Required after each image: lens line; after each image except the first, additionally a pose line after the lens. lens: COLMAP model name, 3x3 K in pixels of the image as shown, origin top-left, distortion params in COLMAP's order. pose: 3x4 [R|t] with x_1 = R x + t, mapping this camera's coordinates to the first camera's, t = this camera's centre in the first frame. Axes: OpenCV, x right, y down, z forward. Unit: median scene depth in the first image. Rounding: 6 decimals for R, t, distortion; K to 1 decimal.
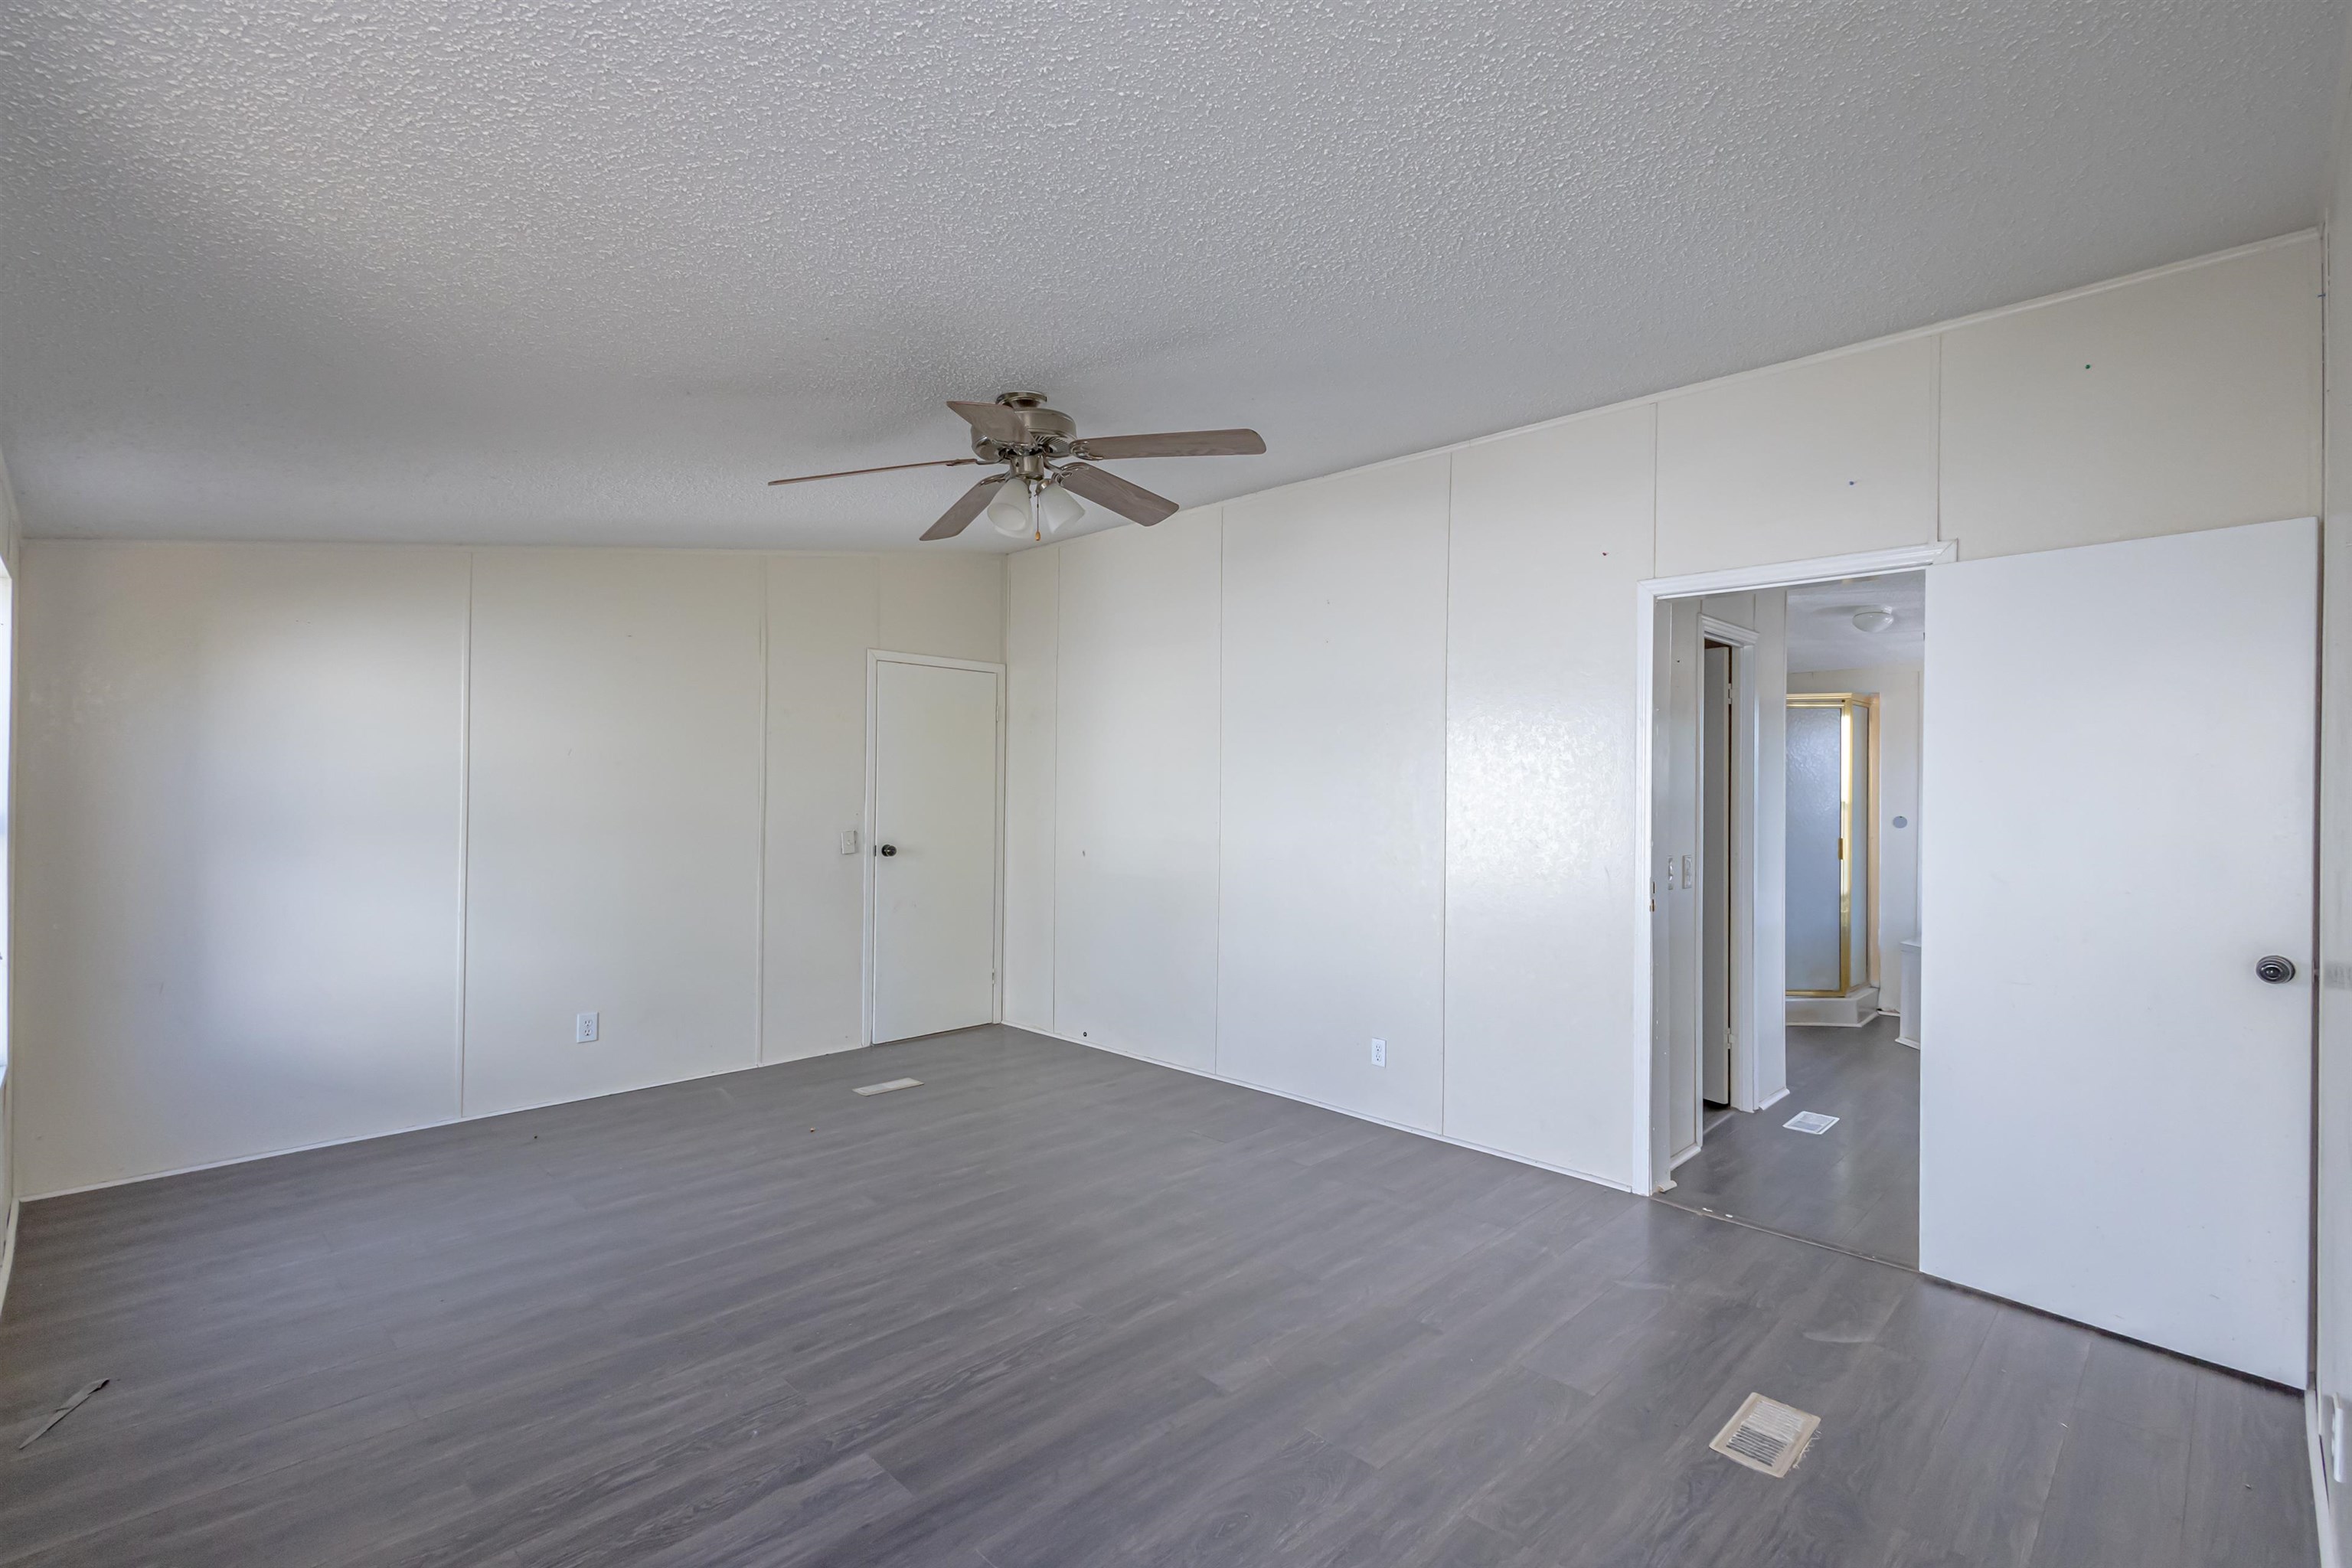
lens RADIAL K [[1117.6, 0, 1176.0], [0, 1117.6, 784.0], [0, 0, 1]] dist [0.003921, 0.000548]
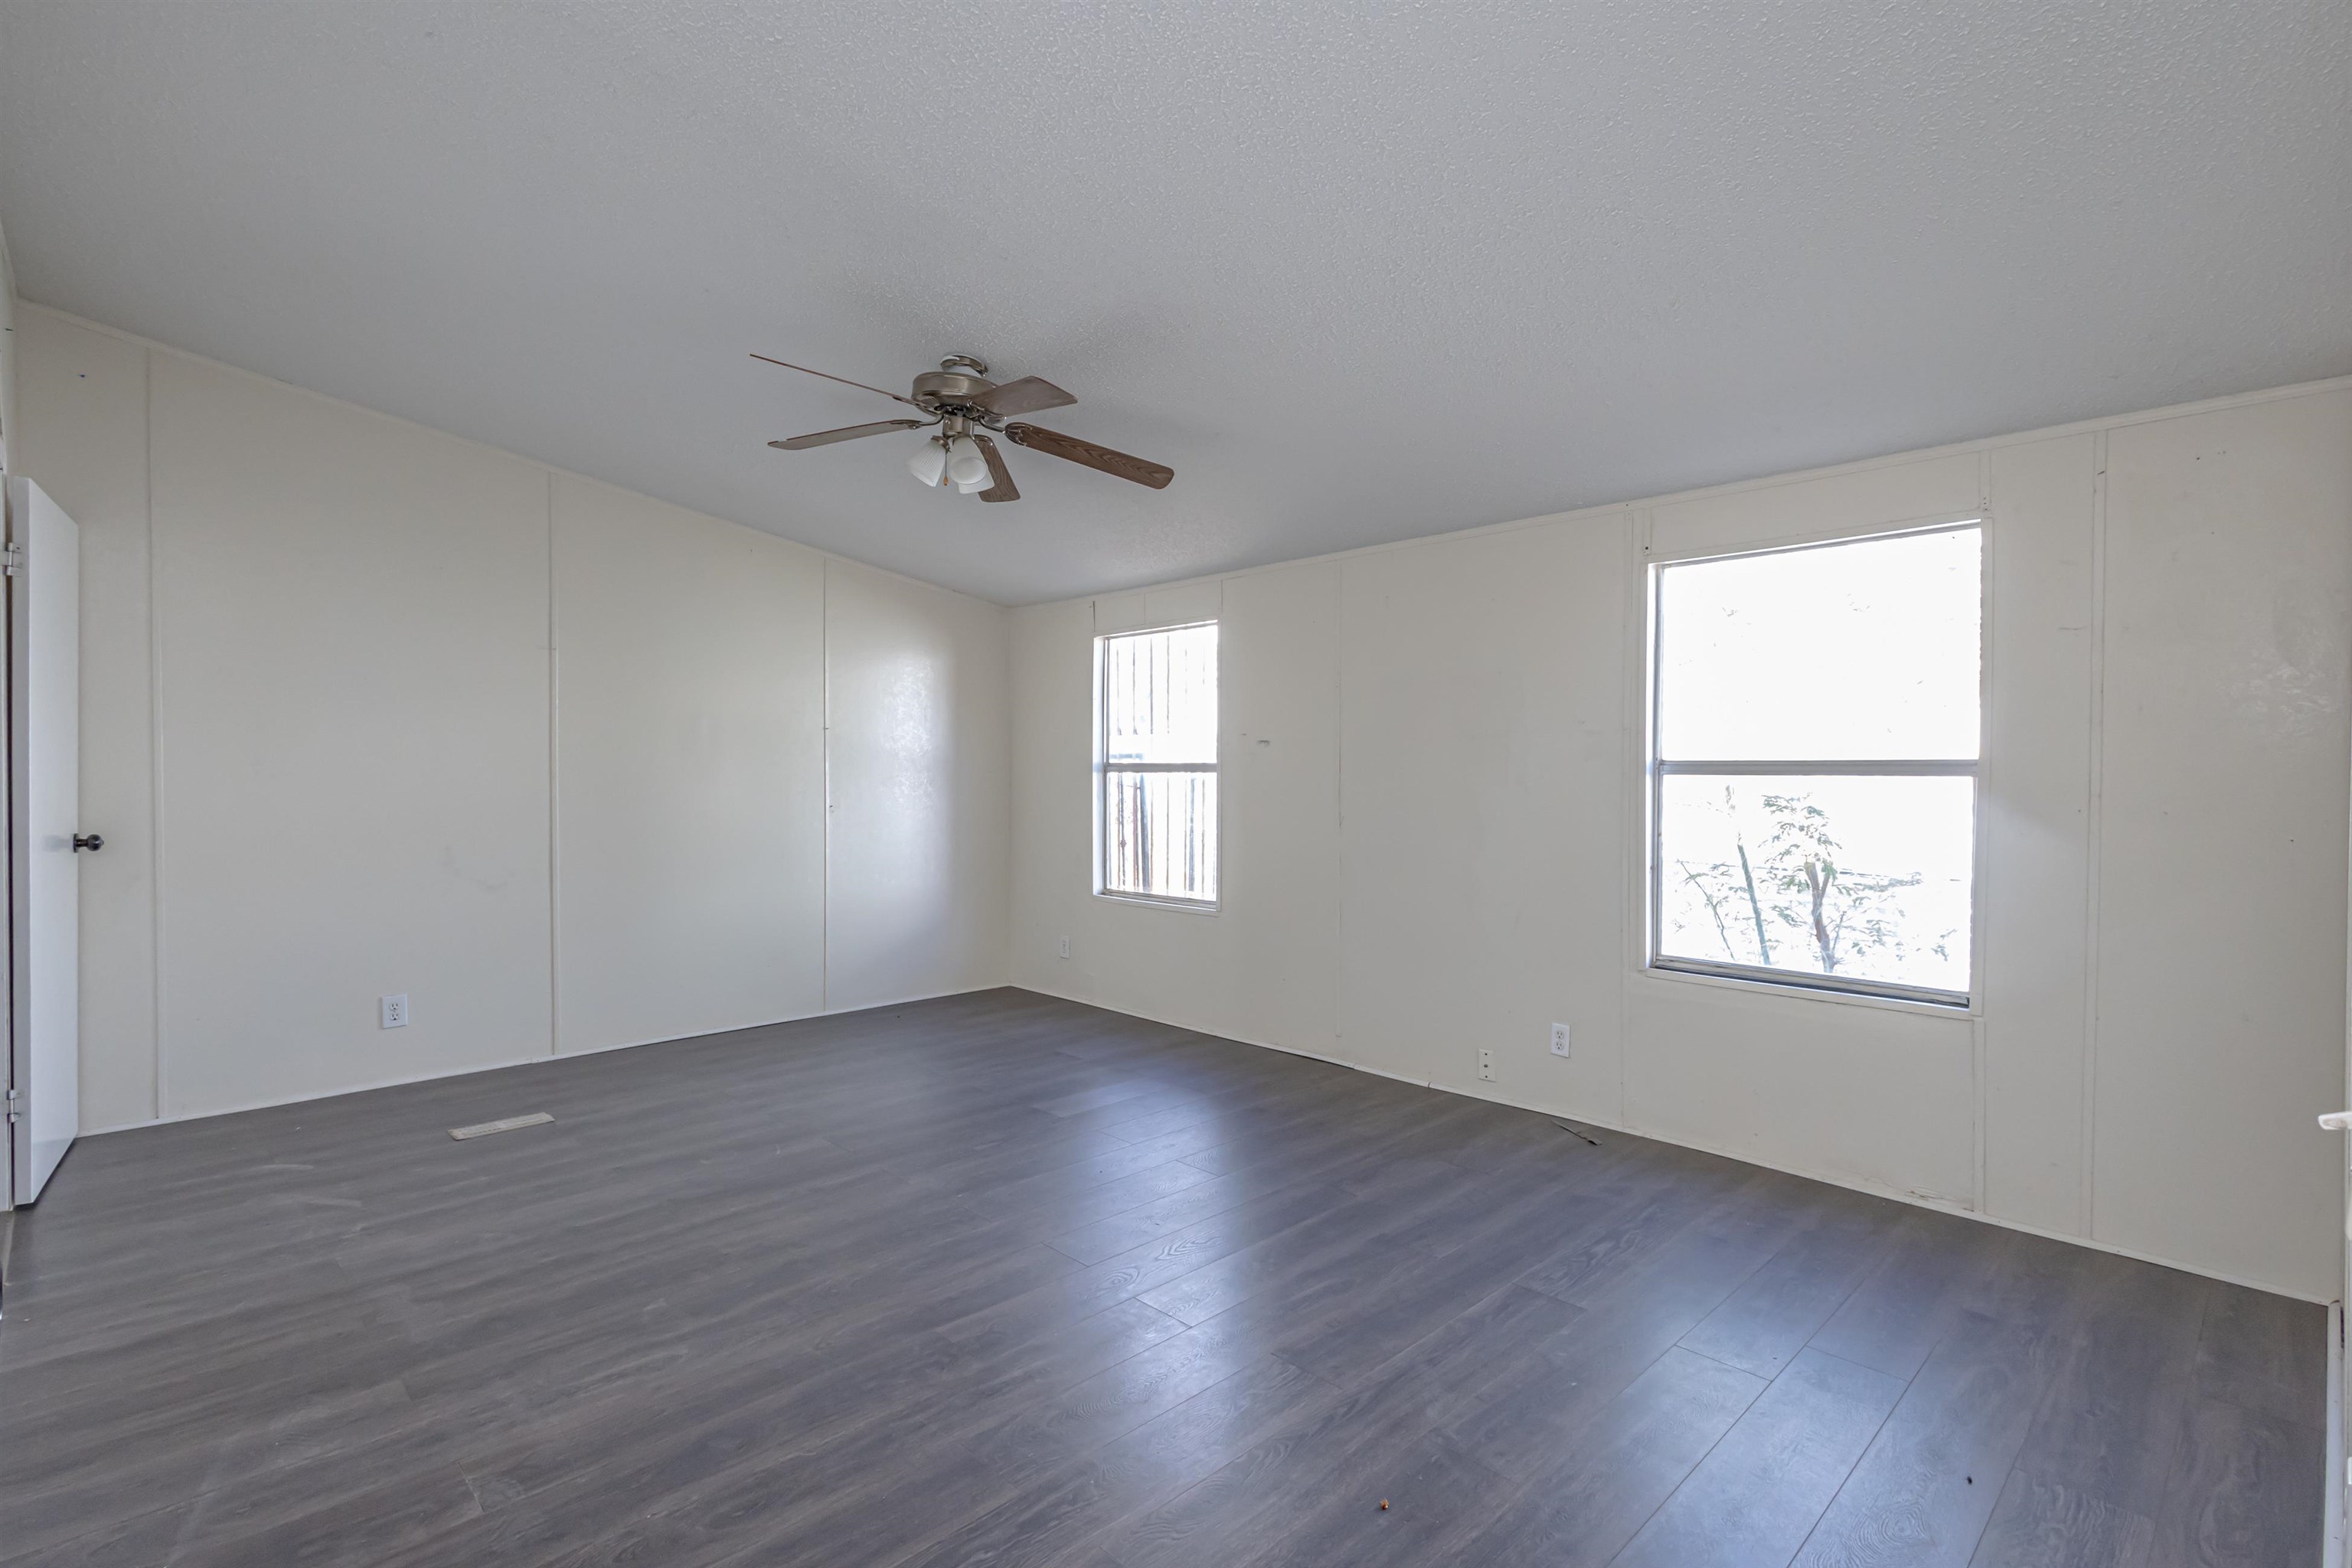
lens RADIAL K [[1117.6, 0, 1176.0], [0, 1117.6, 784.0], [0, 0, 1]] dist [0.003921, 0.000548]
pose [[-0.999662, -0.017303, 0.019388, -0.302988], [-0.017104, 0.999800, 0.010360, 0.040542], [-0.019564, 0.010025, -0.999758, 1.735554]]
